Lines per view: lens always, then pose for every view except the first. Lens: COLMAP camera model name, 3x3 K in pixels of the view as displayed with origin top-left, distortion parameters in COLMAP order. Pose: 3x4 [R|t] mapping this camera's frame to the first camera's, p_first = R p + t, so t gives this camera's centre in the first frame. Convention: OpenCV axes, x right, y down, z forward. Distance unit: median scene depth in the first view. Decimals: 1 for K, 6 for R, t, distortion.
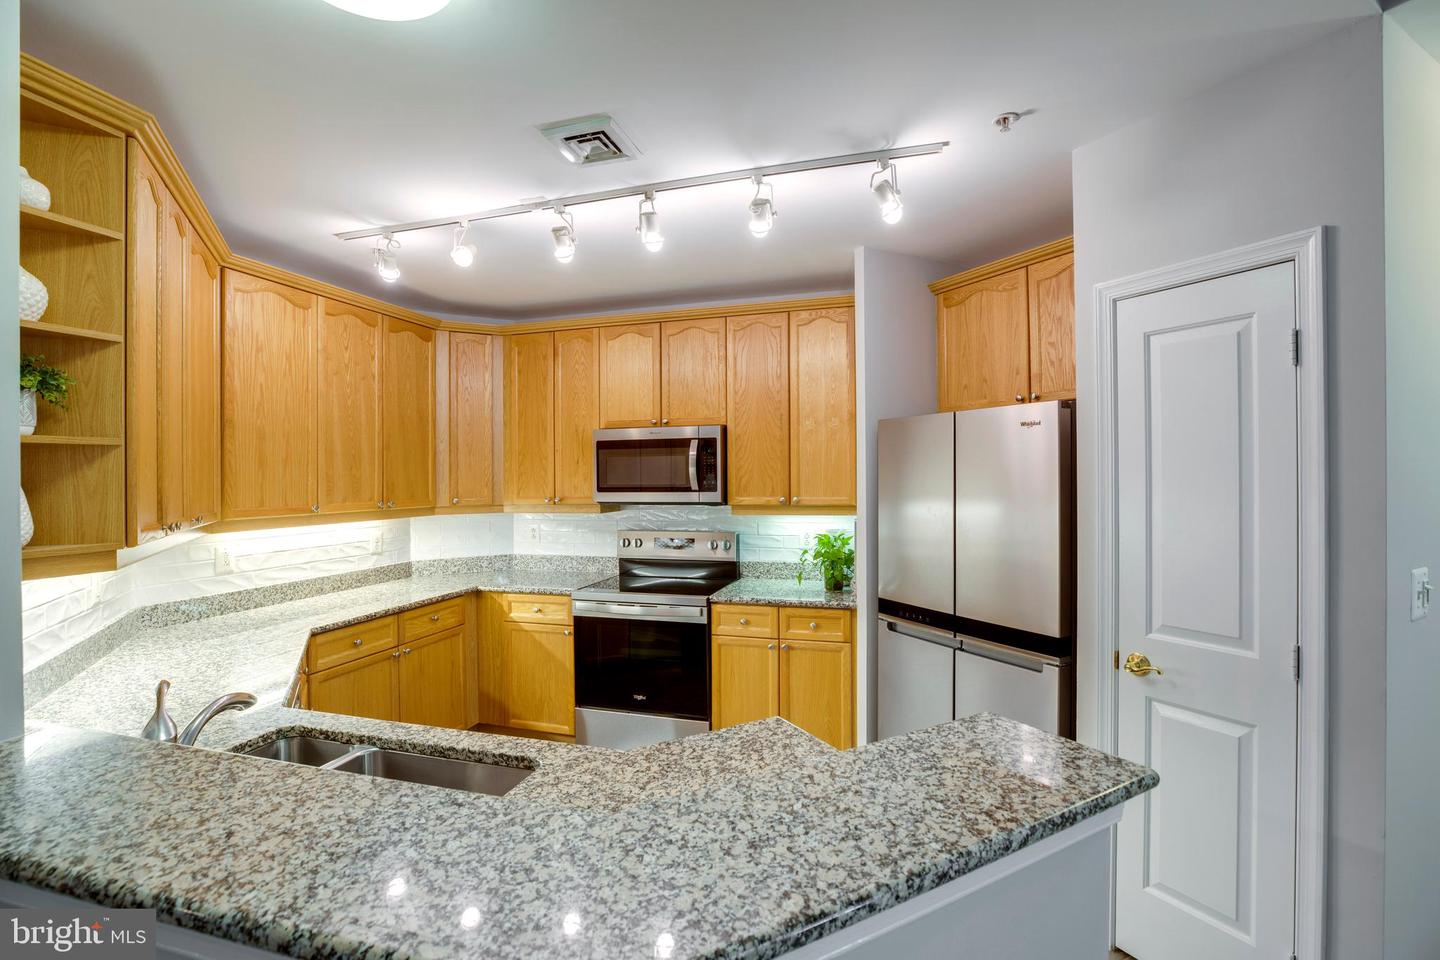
lens RADIAL K [[650.6, 0, 720.0], [0, 650.6, 480.0], [0, 0, 1]] dist [-0.032653, 0.000364]
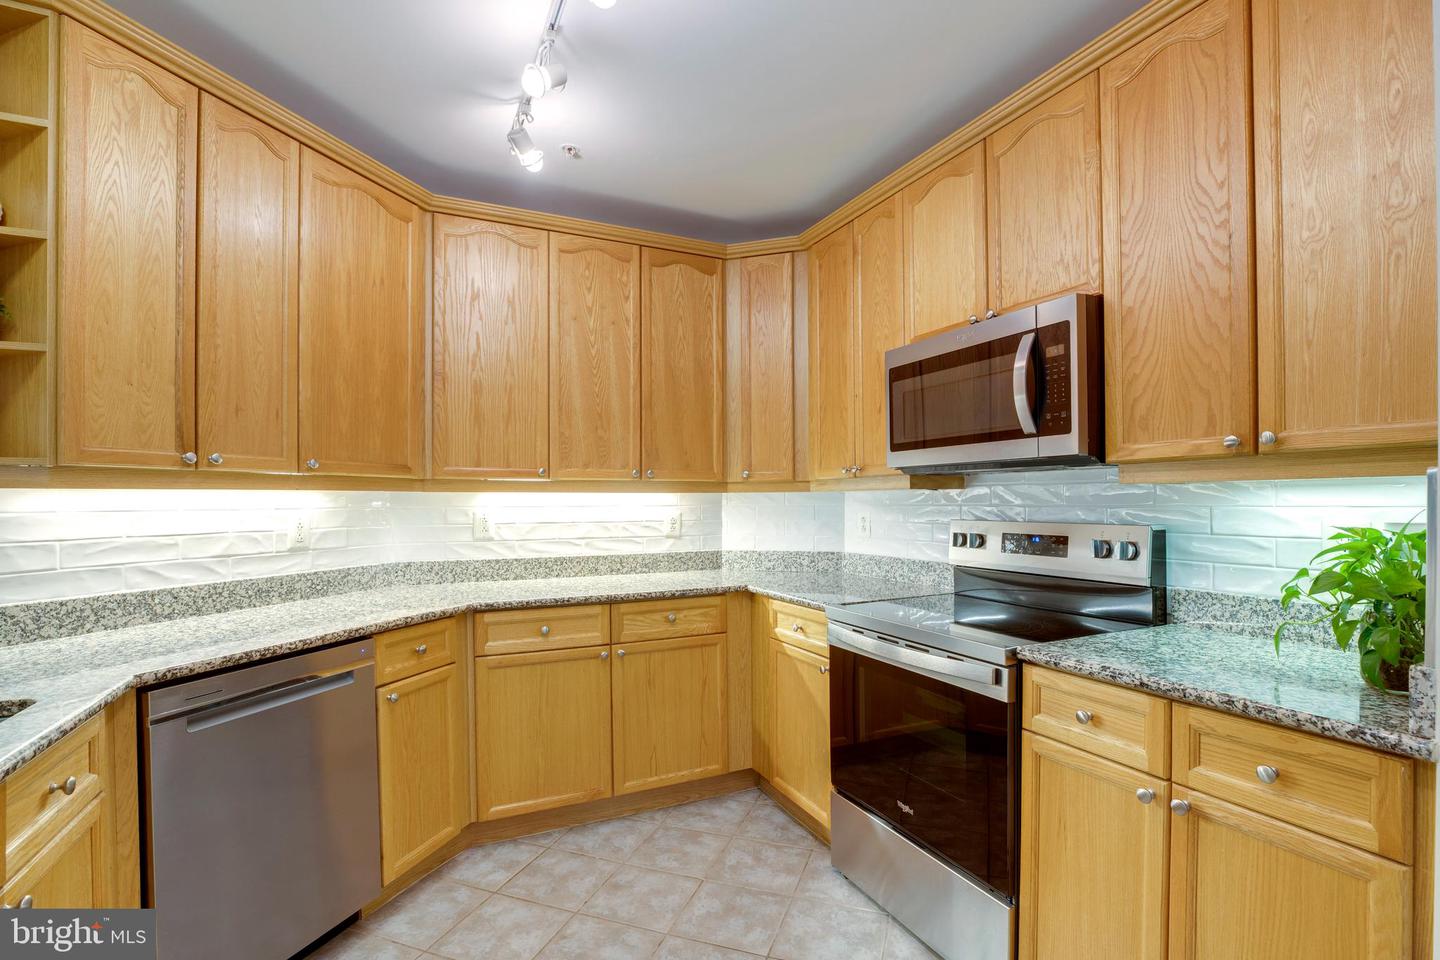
lens RADIAL K [[672.7, 0, 723.7], [0, 672.7, 494.8], [0, 0, 1]] dist [-0.036260, 0.009012]
pose [[0.676617, 0.000077, -0.736335, 0.183814], [-0.005330, 0.999974, -0.004793, 0.067499], [0.736315, 0.007168, 0.676600, 0.481097]]
